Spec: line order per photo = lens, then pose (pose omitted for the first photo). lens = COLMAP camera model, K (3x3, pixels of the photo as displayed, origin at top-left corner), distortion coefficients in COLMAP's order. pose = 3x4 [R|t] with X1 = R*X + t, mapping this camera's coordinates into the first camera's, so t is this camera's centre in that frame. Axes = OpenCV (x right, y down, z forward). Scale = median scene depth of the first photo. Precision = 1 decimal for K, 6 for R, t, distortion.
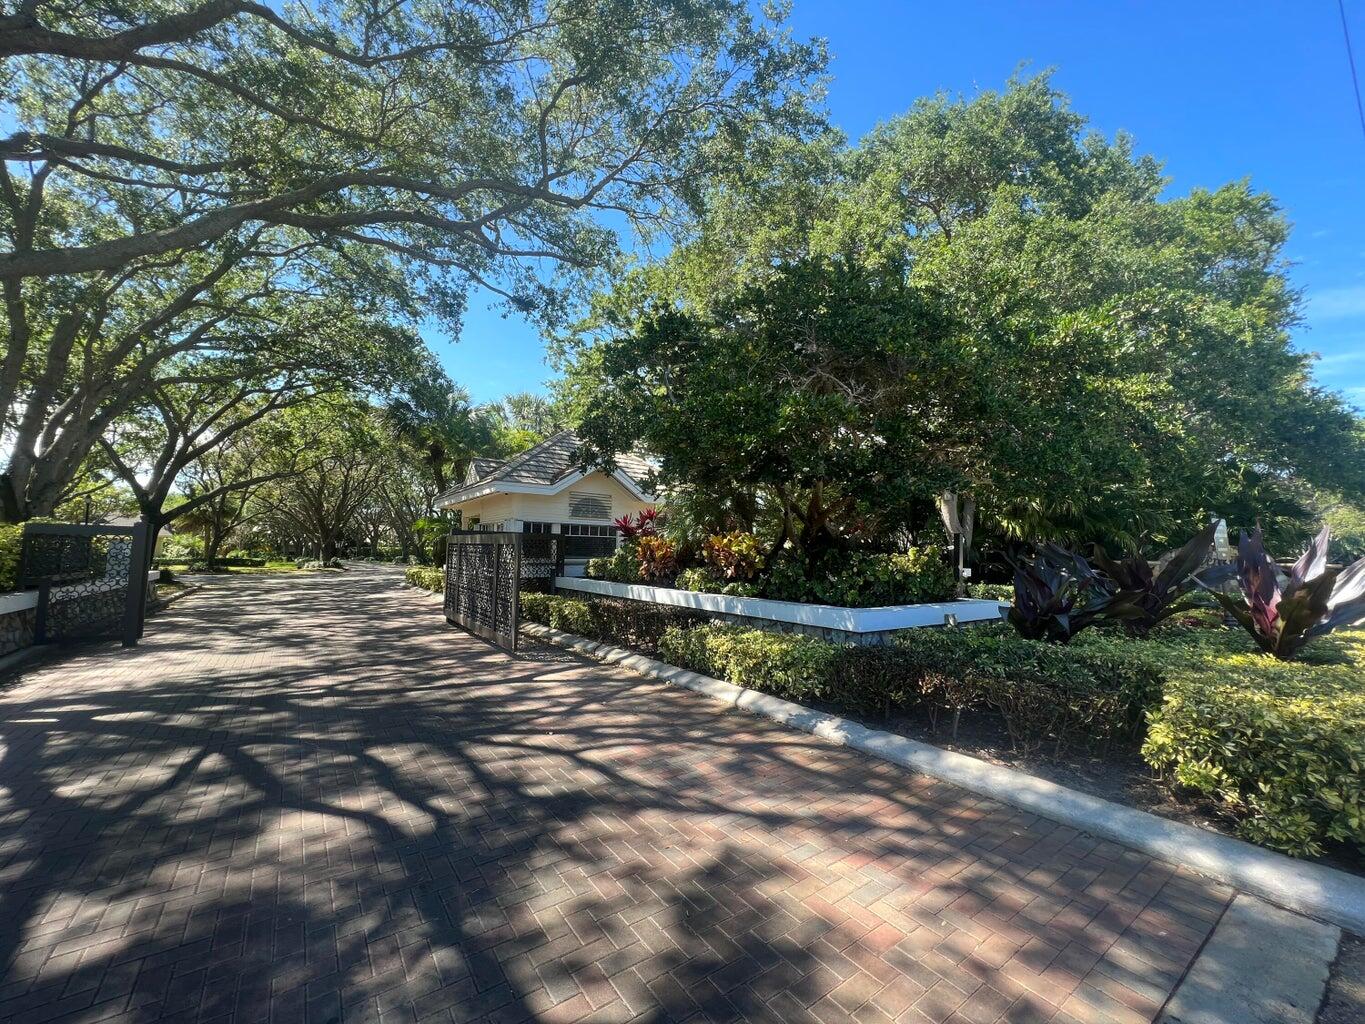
lens RADIAL K [[544.2, 0, 682.5], [0, 544.2, 512.0], [0, 0, 1]] dist [-0.000573, 0.000118]
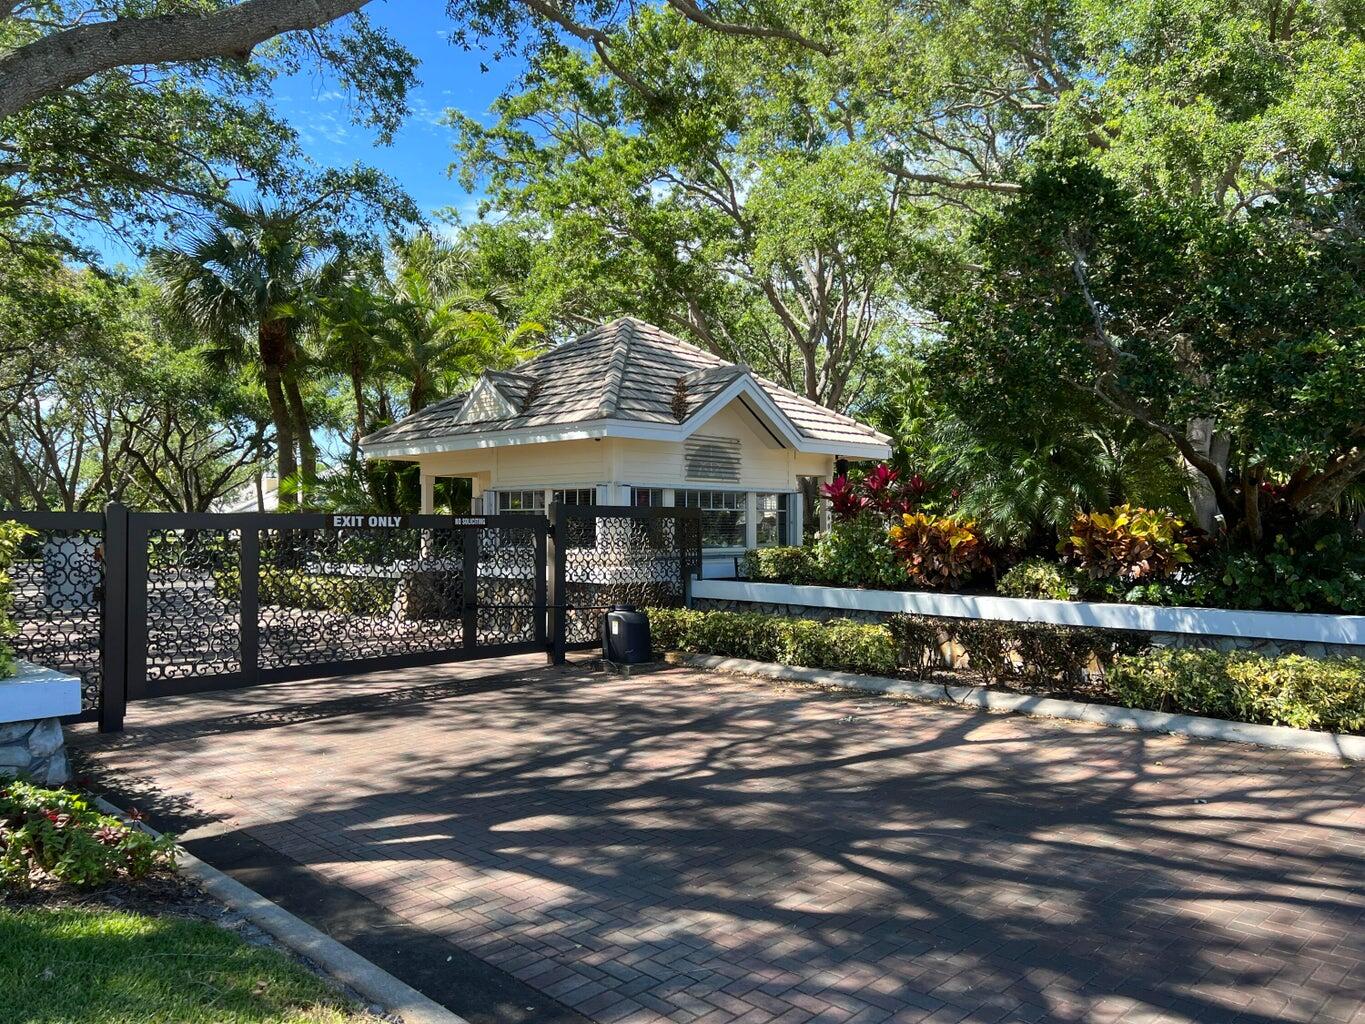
lens RADIAL K [[1017.7, 0, 682.5], [0, 1017.7, 512.0], [0, 0, 1]] dist [0.062330, -0.065549]
pose [[0.984039, -0.014632, 0.177350, -0.975848], [0.003165, 0.997895, 0.064771, -0.059533], [-0.177924, -0.063176, 0.982014, -0.168217]]
